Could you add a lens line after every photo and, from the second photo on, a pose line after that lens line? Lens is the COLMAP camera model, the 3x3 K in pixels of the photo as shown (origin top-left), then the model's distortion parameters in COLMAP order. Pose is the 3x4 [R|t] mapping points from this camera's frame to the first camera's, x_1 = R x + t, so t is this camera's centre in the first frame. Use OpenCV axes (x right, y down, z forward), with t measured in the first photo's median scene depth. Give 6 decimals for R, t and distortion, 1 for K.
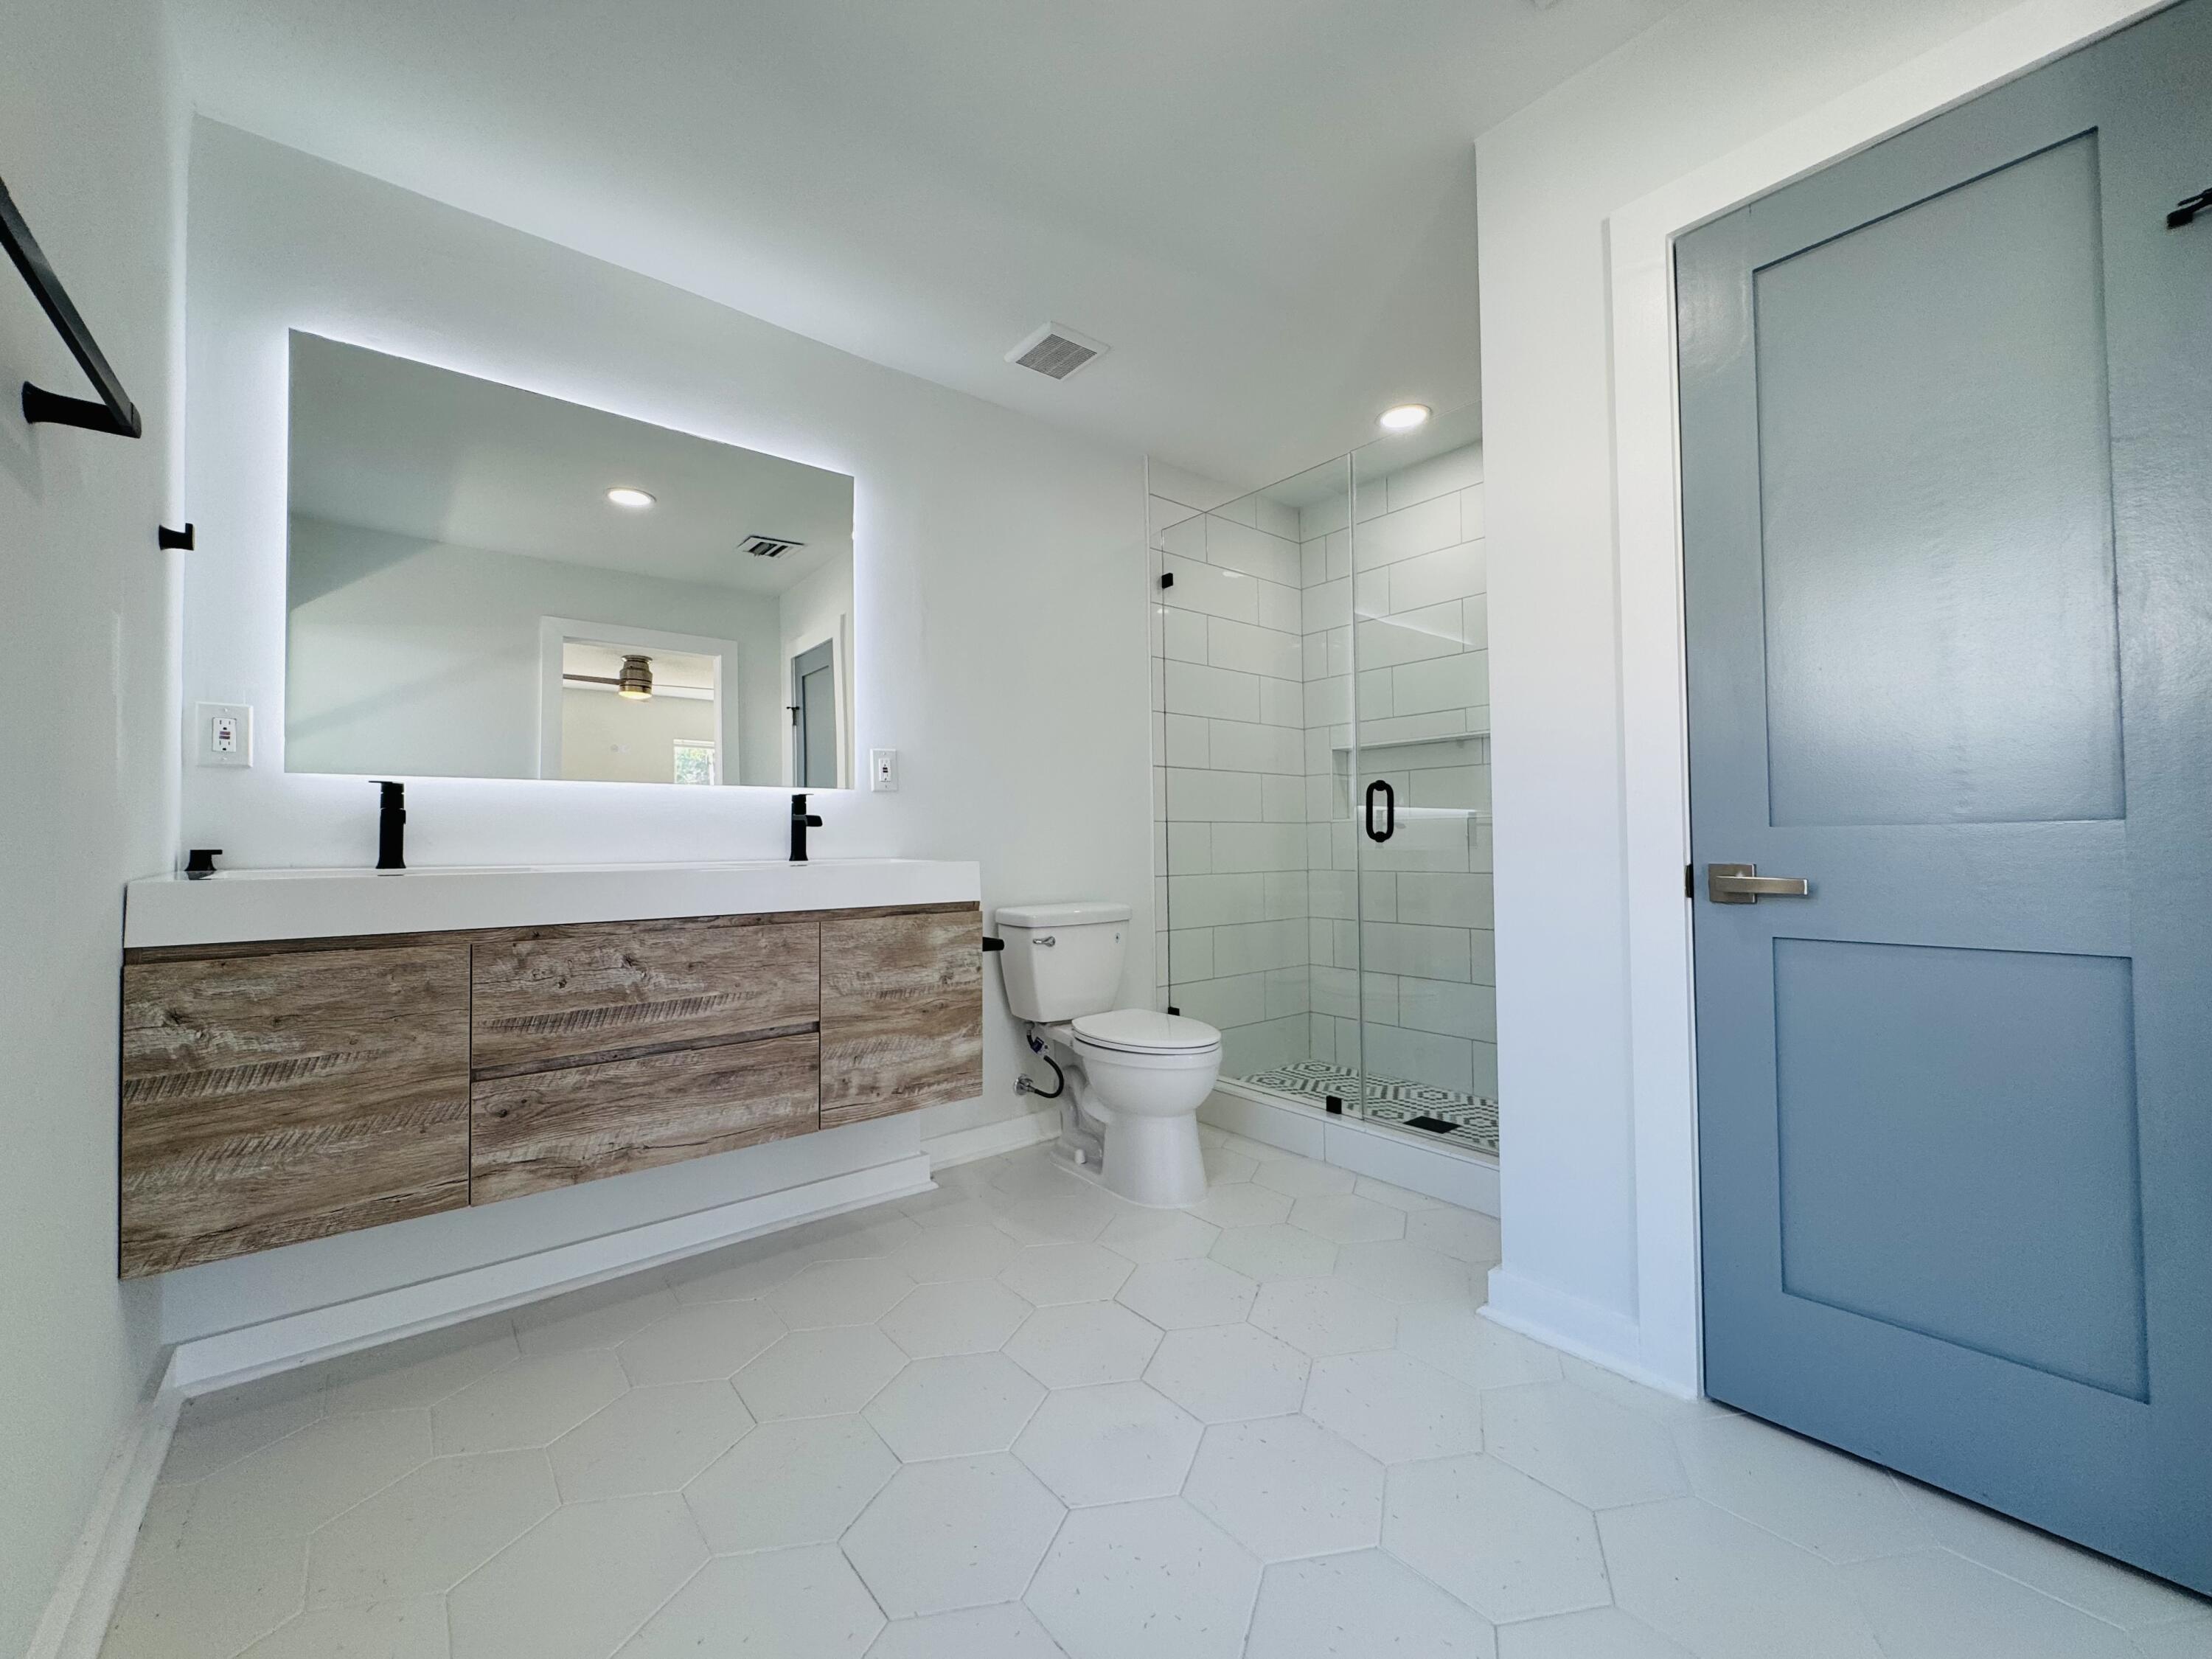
lens RADIAL K [[885.0, 0, 1106.8], [0, 885.0, 830.0], [0, 0, 1]] dist [0.001257, 0.001094]
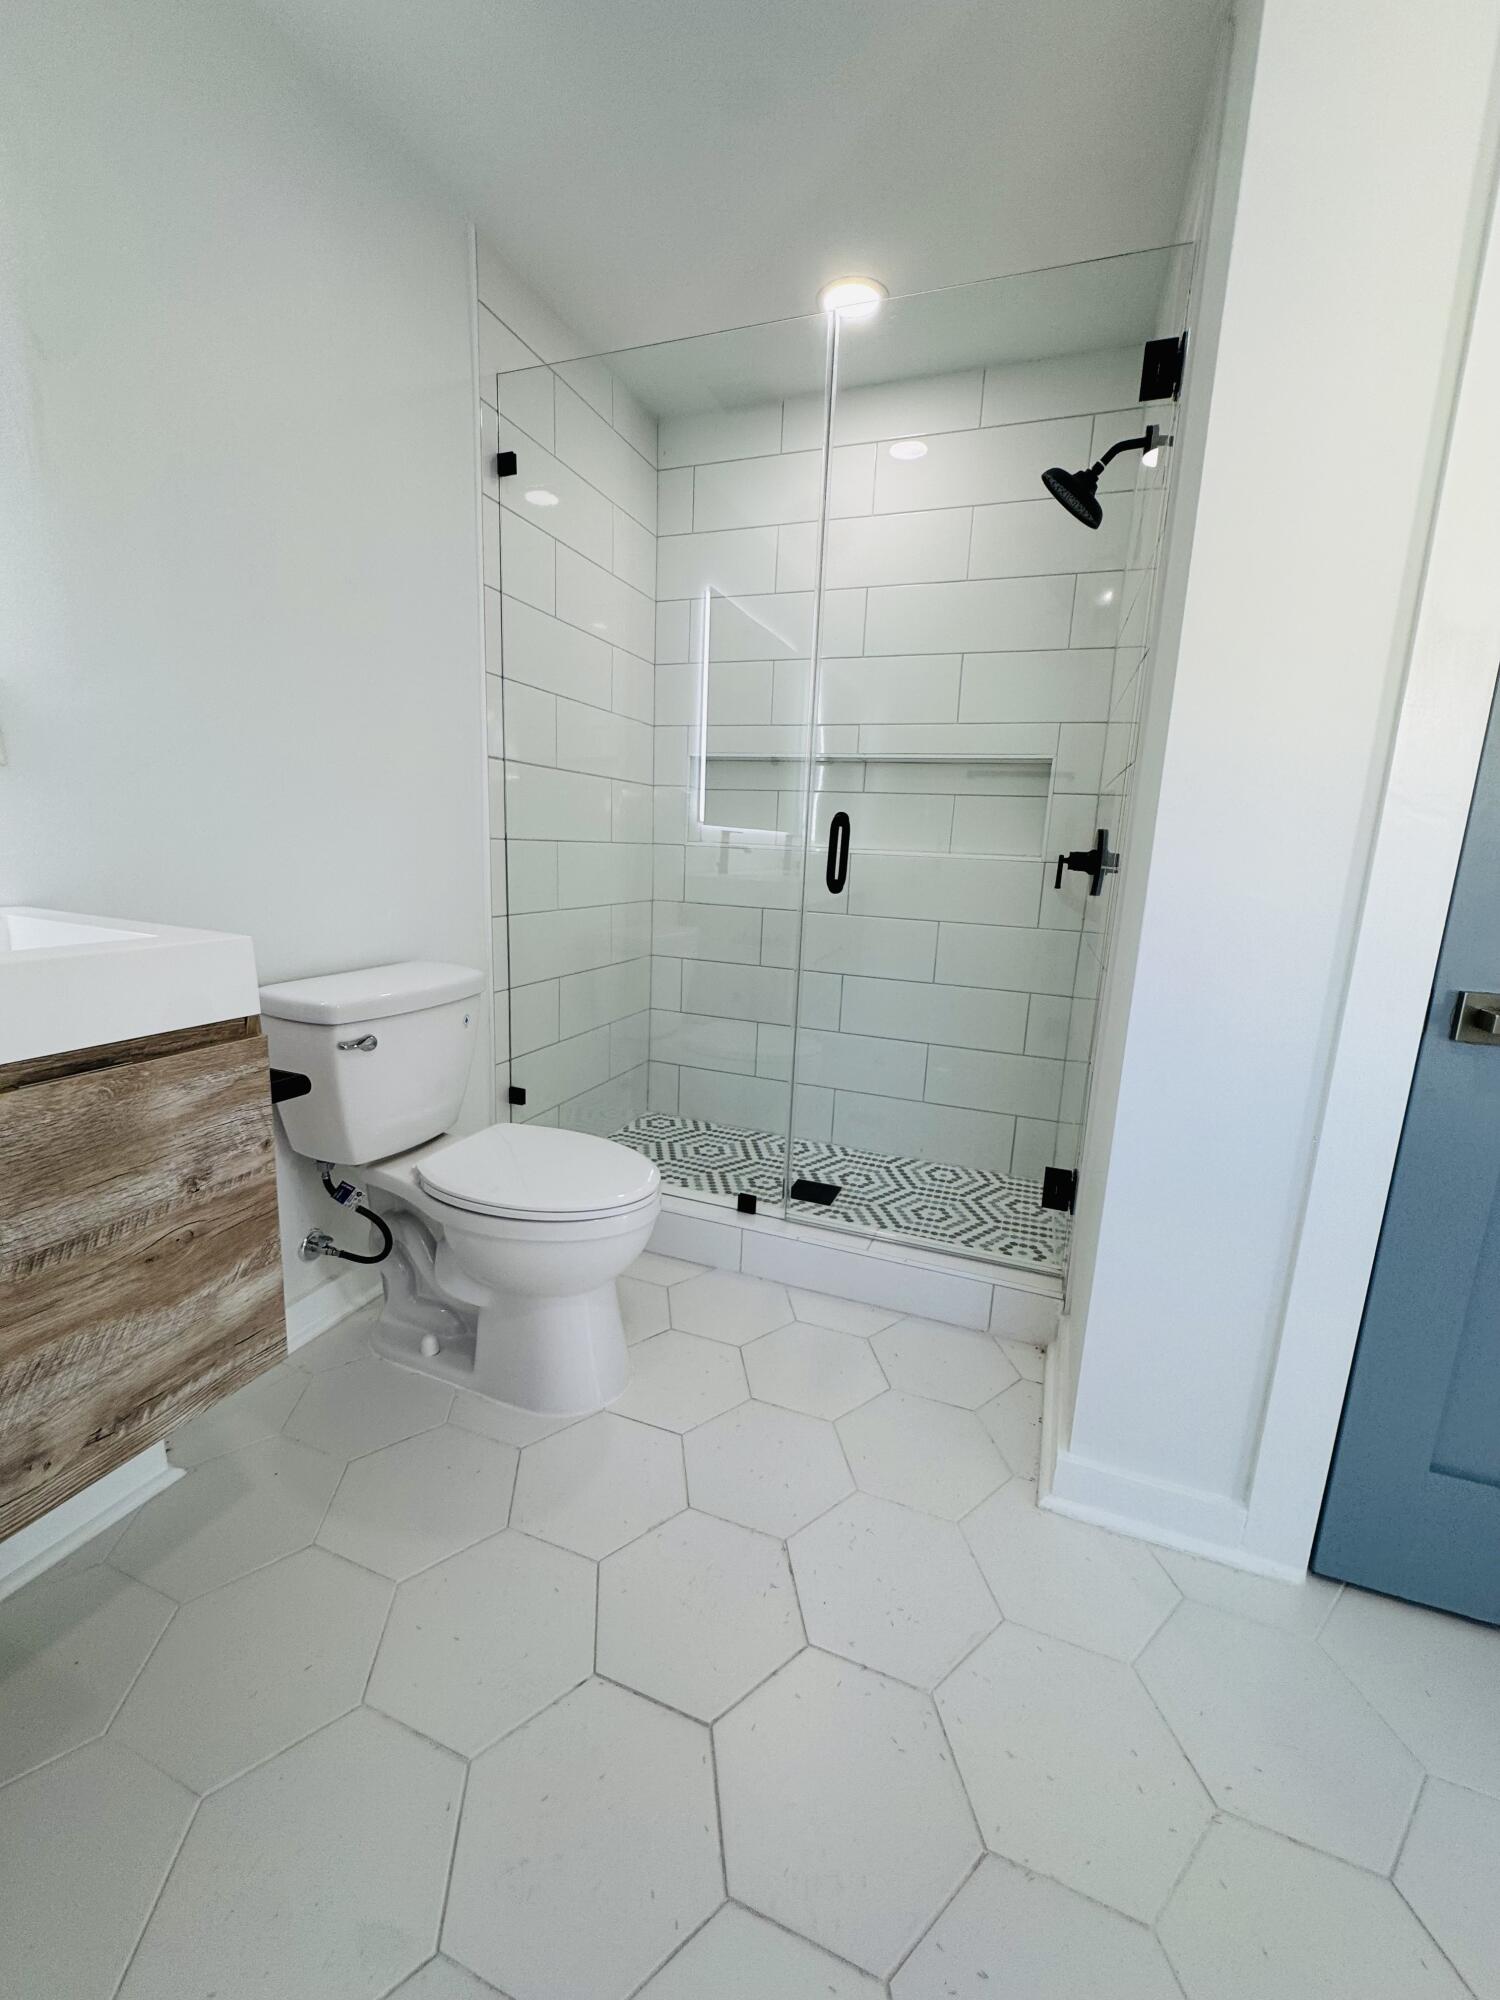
lens RADIAL K [[800.1, 0, 759.7], [0, 800.1, 1002.9], [0, 0, 1]] dist [0.001257, 0.001094]
pose [[0.864506, -0.049530, 0.500177, -0.115475], [-0.062112, 0.976978, 0.204100, -0.034482], [-0.498770, -0.207513, 0.841526, 0.441549]]
